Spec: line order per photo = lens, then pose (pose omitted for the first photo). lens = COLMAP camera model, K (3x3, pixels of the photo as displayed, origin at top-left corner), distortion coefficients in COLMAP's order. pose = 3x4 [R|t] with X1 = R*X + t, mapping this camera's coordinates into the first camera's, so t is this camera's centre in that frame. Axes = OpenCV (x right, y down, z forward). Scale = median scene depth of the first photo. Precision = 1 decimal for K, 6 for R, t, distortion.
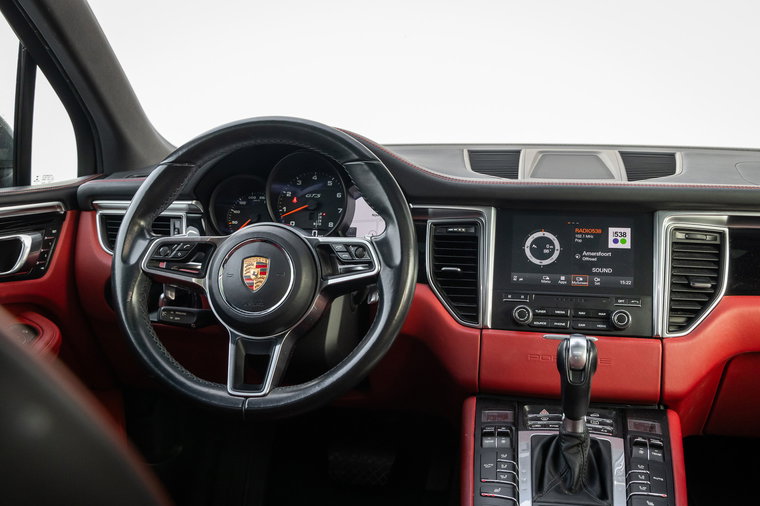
lens RADIAL K [[821.2, 0, 390.0], [0, 821.2, 251.7], [0, 0, 1]] dist [-0.005289, -0.001086]
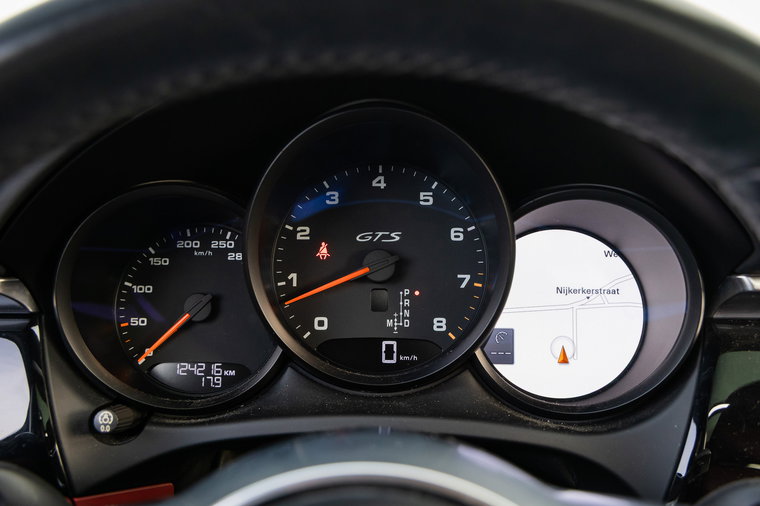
lens RADIAL K [[793.2, 0, 380.0], [0, 793.2, 253.0], [0, 0, 1]] dist [-0.001527, -0.000417]
pose [[0.985093, -0.038885, 0.167570, -0.147689], [0.026951, 0.996974, 0.072912, -0.085354], [-0.169898, -0.067309, 0.983160, 0.679827]]
